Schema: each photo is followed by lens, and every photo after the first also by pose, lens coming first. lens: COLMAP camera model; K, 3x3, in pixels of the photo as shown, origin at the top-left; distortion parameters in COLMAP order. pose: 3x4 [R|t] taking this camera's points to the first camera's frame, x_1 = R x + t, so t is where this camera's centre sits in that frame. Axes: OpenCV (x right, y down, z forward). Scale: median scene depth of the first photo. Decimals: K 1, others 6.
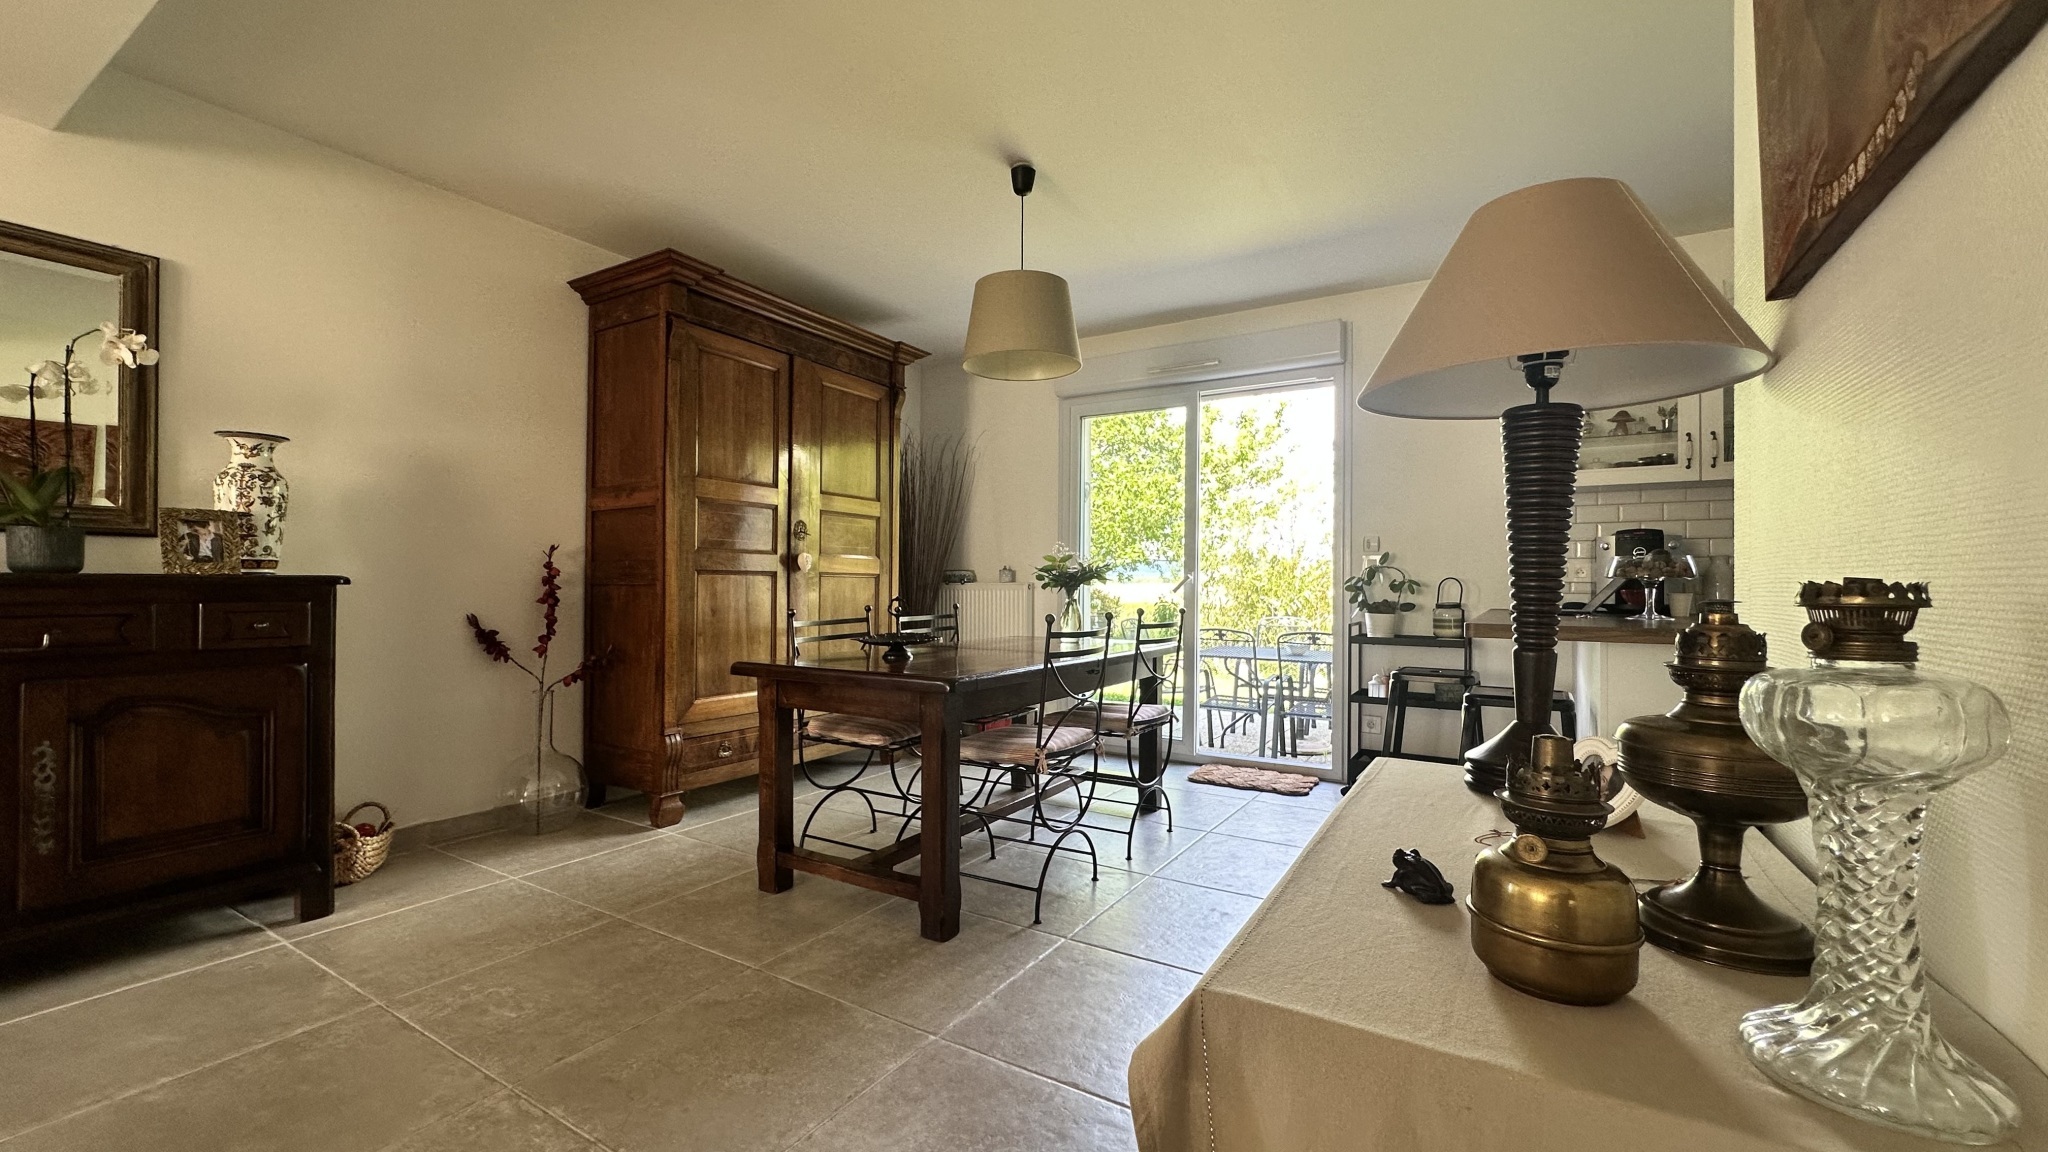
lens RADIAL K [[824.7, 0, 1017.6], [0, 824.7, 579.6], [0, 0, 1]] dist [-0.000987, -0.000164]
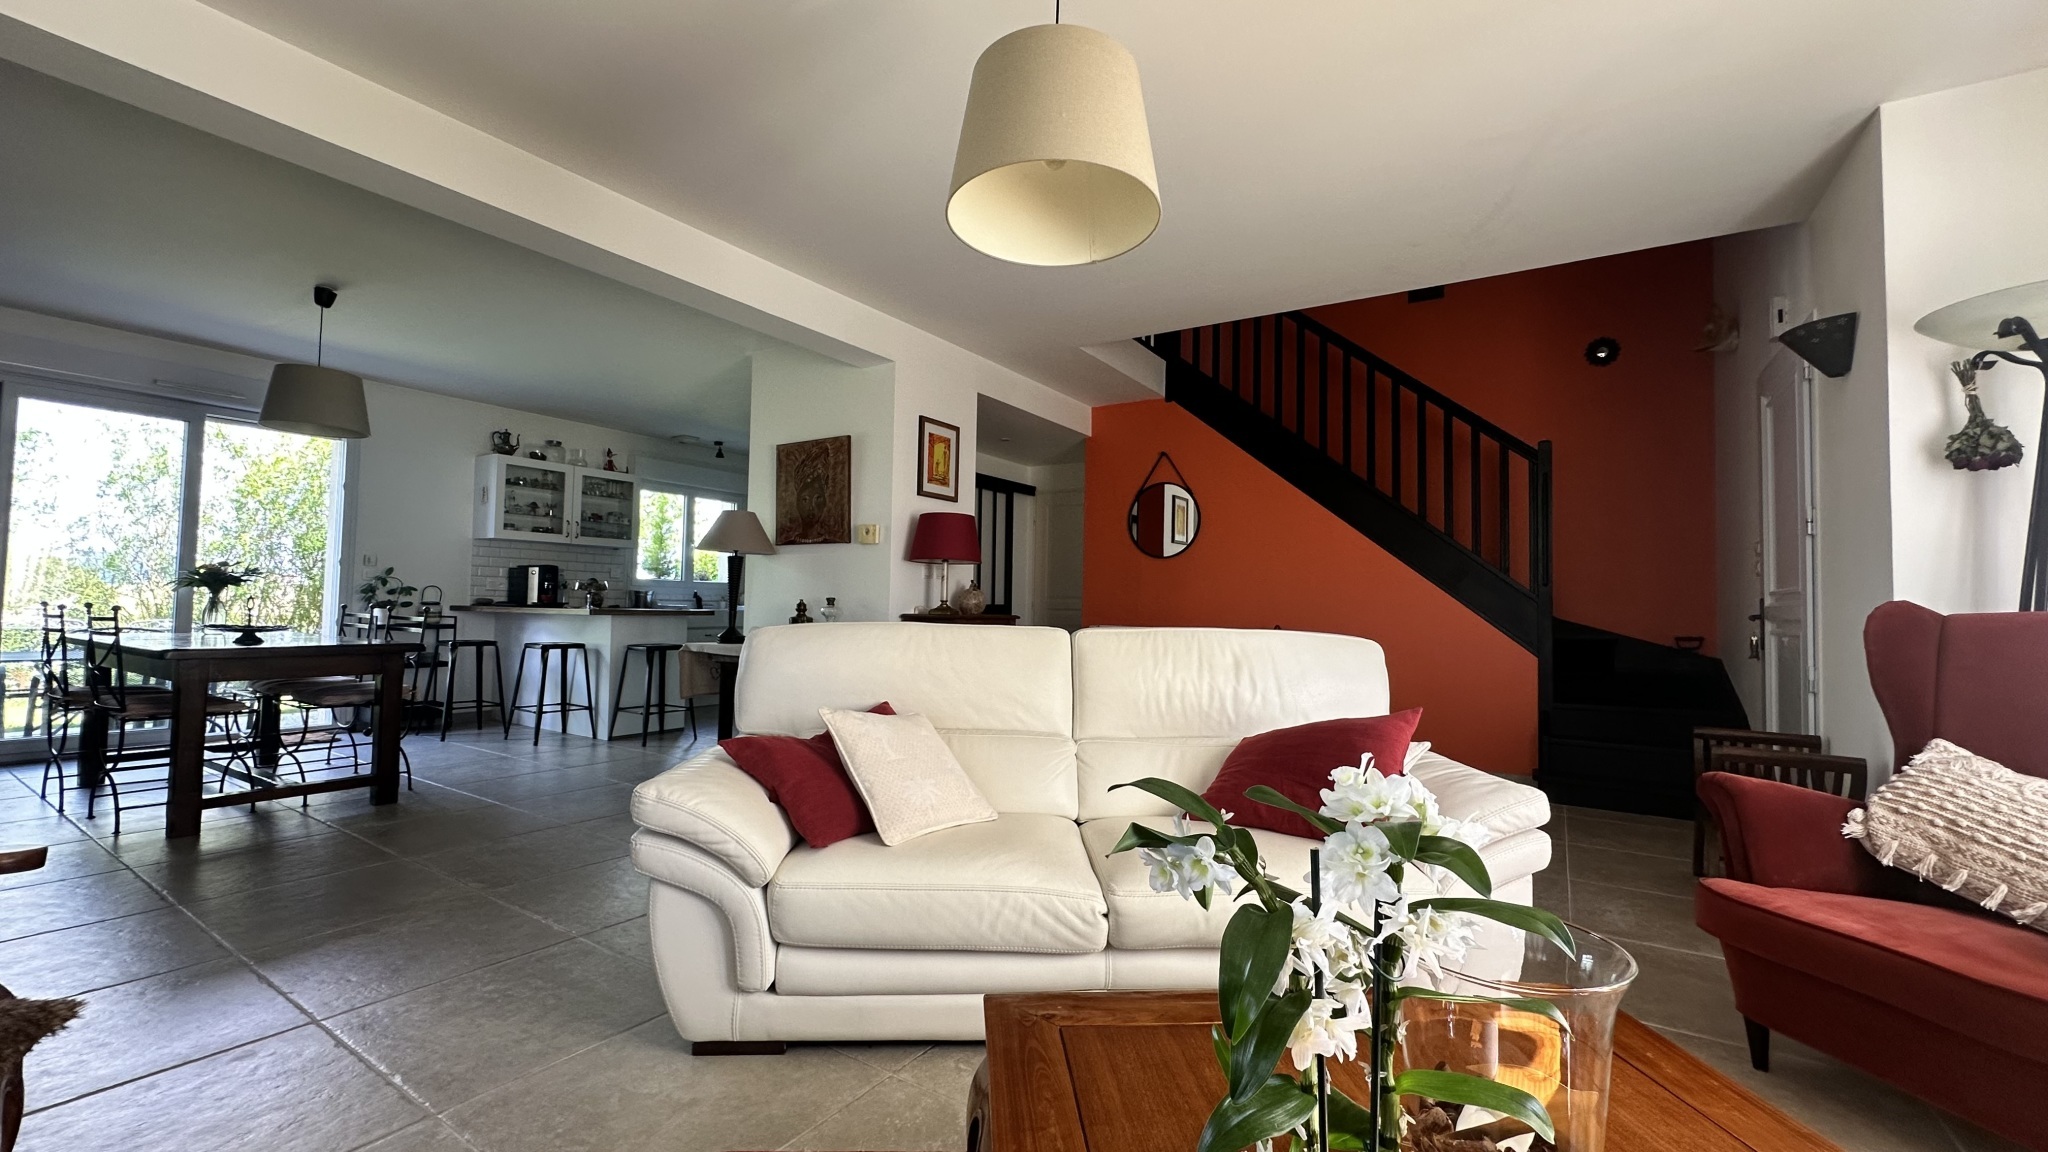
lens RADIAL K [[824.7, 0, 1017.6], [0, 824.7, 579.6], [0, 0, 1]] dist [-0.000987, -0.000164]
pose [[0.024362, 0.026944, 0.999340, -1.023215], [-0.024756, 0.999346, -0.026341, -0.000132], [-0.999397, -0.024098, 0.025013, -0.169845]]
